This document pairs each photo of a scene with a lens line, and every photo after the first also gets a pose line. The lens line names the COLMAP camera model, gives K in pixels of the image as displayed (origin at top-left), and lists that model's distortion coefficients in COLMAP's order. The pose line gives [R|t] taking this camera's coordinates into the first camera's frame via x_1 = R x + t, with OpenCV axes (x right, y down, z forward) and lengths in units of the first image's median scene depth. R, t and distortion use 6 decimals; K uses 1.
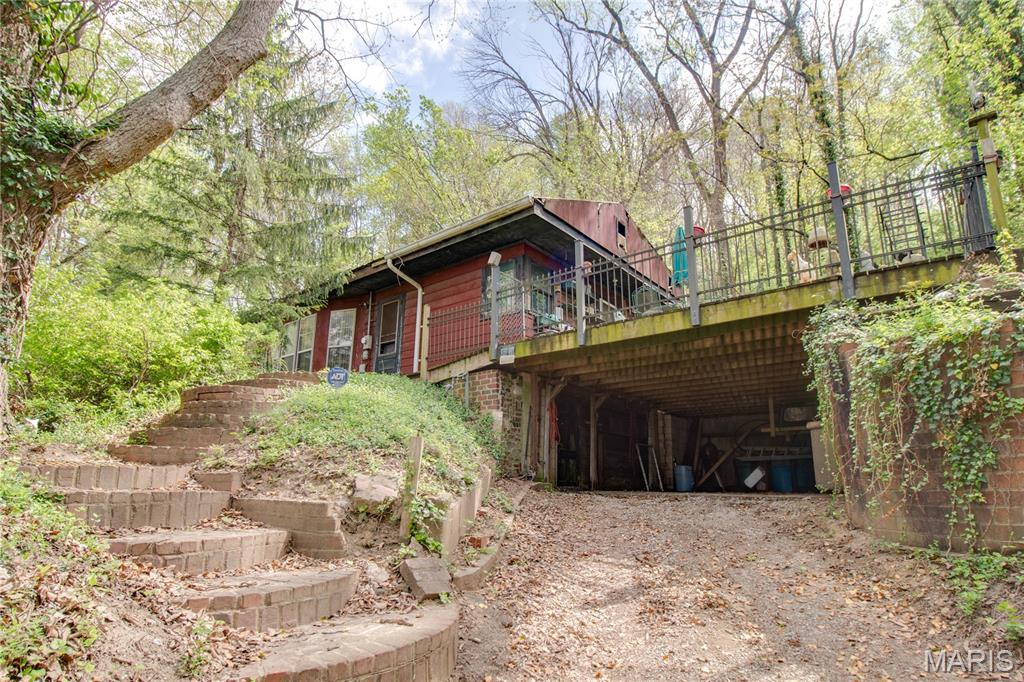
lens RADIAL K [[546.1, 0, 480.8], [0, 546.1, 352.5], [0, 0, 1]] dist [-0.000366, -0.000129]
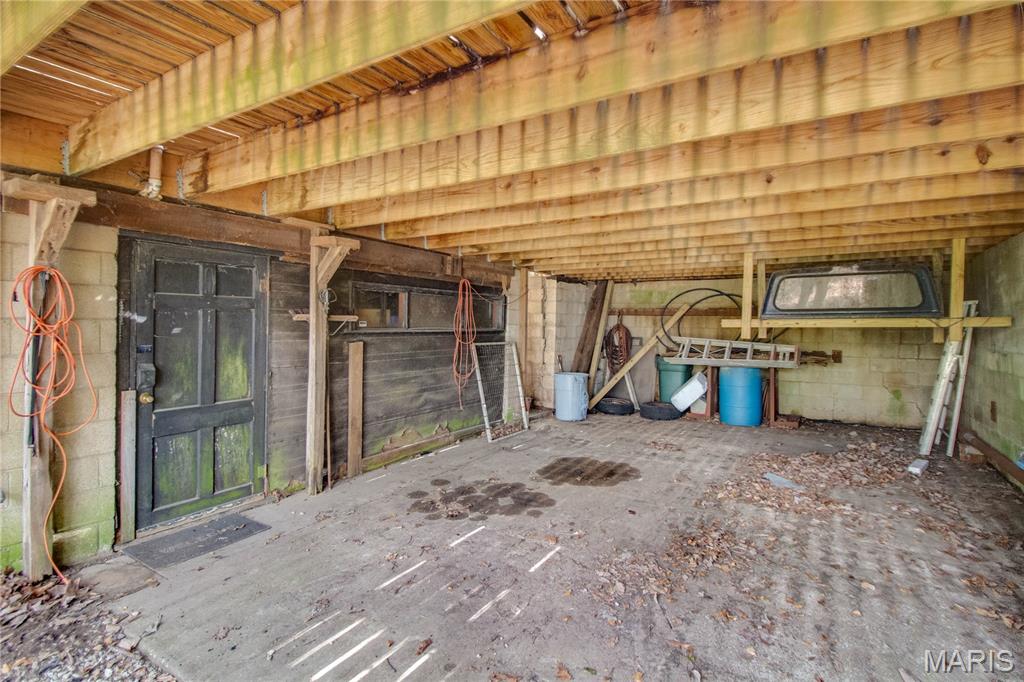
lens RADIAL K [[501.7, 0, 513.9], [0, 501.7, 326.4], [0, 0, 1]] dist [-0.001107, -0.000133]
pose [[0.986649, -0.017252, 0.161947, 0.280397], [-0.021840, 0.971377, 0.236536, 0.051128], [-0.161393, -0.236915, 0.958031, 0.642354]]
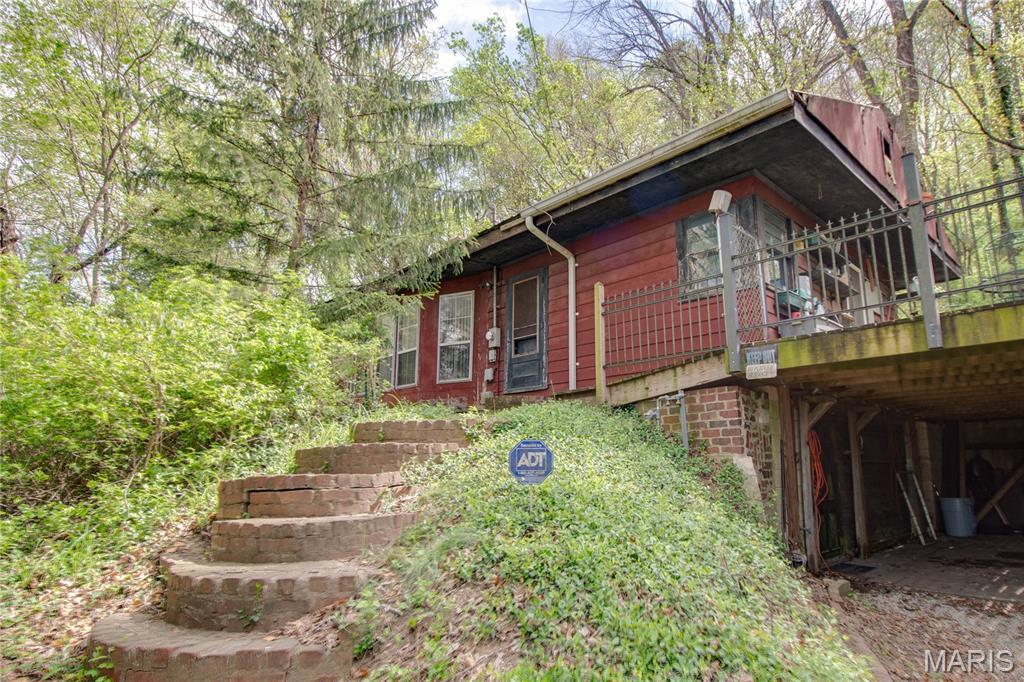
lens RADIAL K [[577.4, 0, 512.0], [0, 577.4, 341.0], [0, 0, 1]] dist [-0.004050, -0.000608]
pose [[0.994247, -0.040034, -0.099346, -0.123421], [0.042914, 0.998713, 0.027019, -0.037813], [0.098136, -0.031127, 0.994686, 0.283670]]
